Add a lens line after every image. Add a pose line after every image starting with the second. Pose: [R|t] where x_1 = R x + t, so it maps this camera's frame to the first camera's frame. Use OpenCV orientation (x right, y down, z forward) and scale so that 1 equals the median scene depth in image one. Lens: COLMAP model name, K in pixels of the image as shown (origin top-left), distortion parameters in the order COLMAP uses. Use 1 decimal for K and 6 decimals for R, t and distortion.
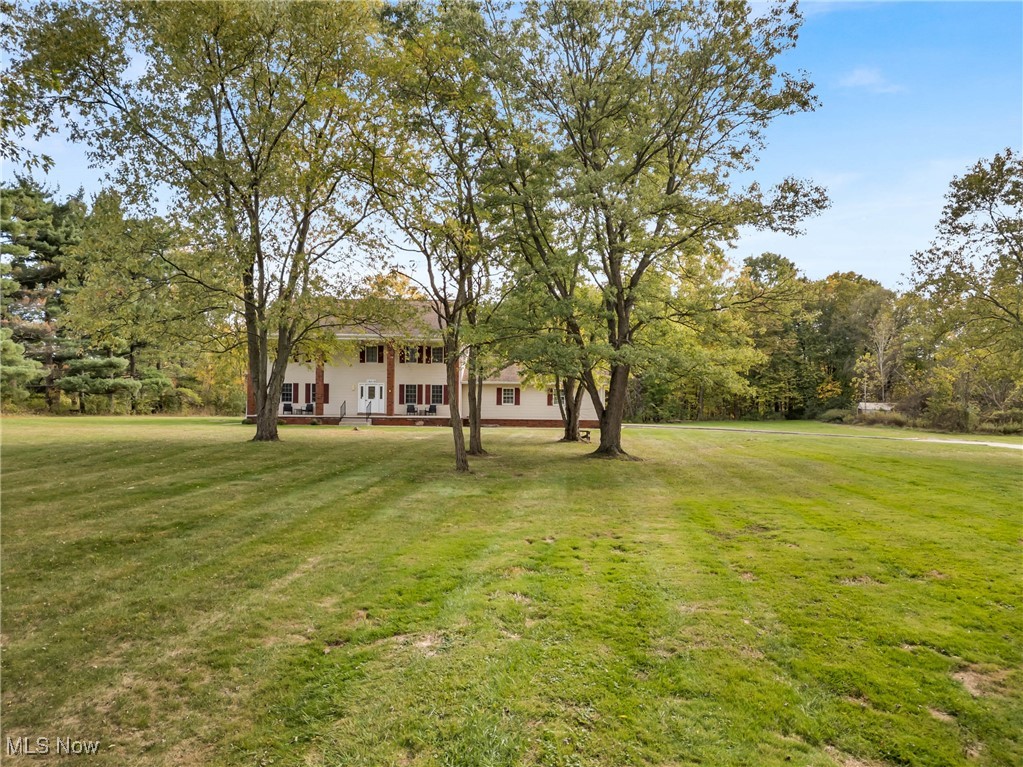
lens RADIAL K [[710.4, 0, 509.3], [0, 710.4, 384.2], [0, 0, 1]] dist [0.004389, -0.000905]
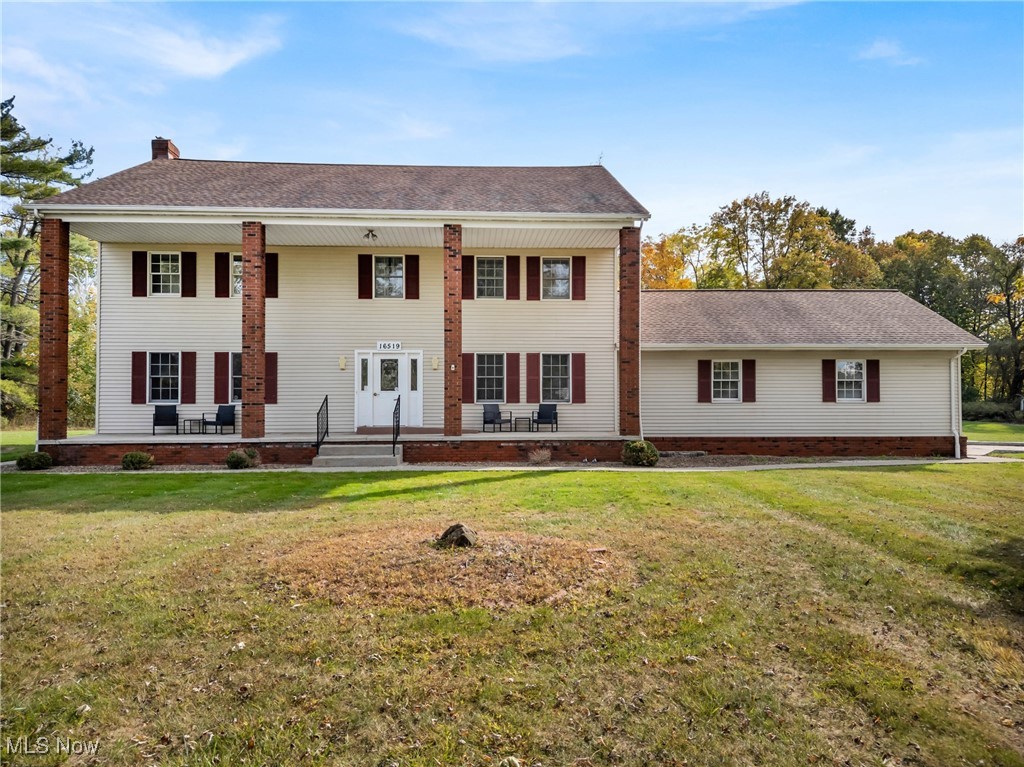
lens RADIAL K [[711.1, 0, 515.8], [0, 711.1, 379.3], [0, 0, 1]] dist [0.004389, -0.000905]
pose [[0.994211, -0.008129, 0.107138, -0.167152], [0.008235, 0.999966, -0.000546, 0.015220], [-0.107130, 0.001425, 0.994244, 0.603199]]
